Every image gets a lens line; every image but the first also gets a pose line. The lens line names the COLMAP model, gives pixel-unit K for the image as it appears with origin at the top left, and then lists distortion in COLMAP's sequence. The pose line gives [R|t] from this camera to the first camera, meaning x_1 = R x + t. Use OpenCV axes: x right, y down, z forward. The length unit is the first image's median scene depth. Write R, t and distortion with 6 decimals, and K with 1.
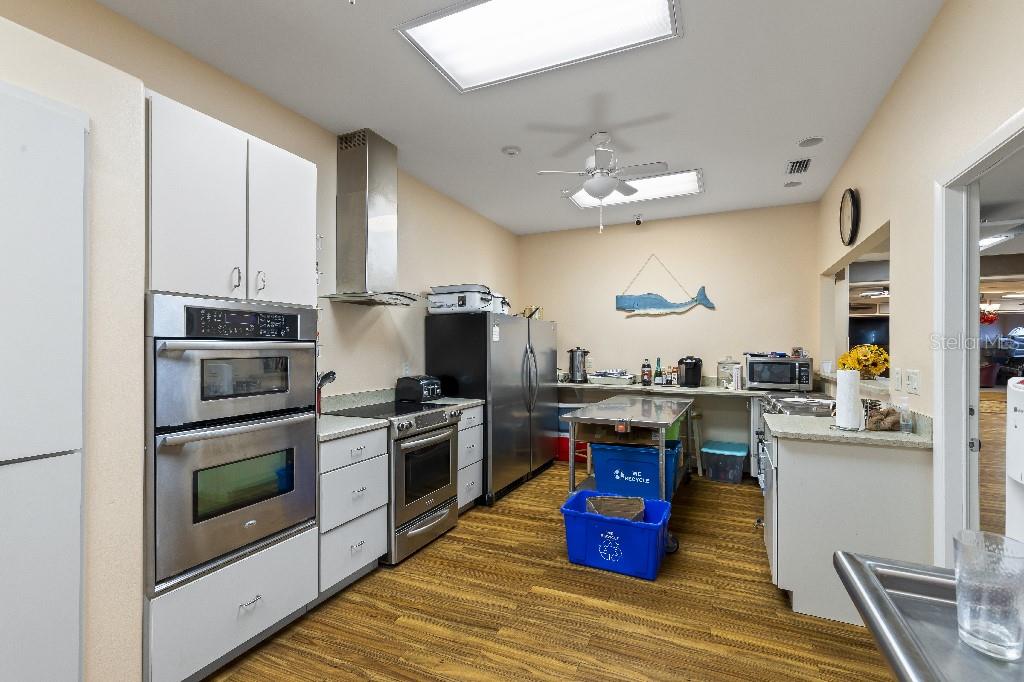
lens RADIAL K [[463.3, 0, 512.1], [0, 463.3, 348.9], [0, 0, 1]] dist [0.001886, 0.000017]
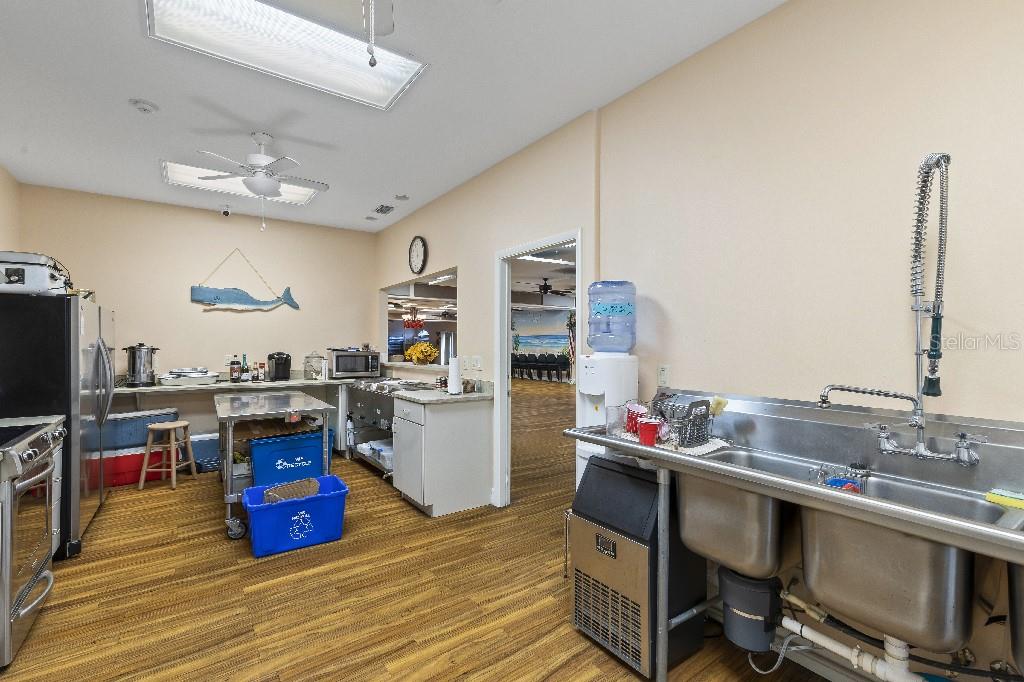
lens RADIAL K [[463.3, 0, 515.1], [0, 463.3, 341.4], [0, 0, 1]] dist [0.001886, 0.000017]
pose [[0.482317, 0.005083, 0.875982, -0.353783], [0.002681, 0.999970, -0.007279, 0.000821], [-0.875992, 0.005860, 0.482289, 0.018361]]
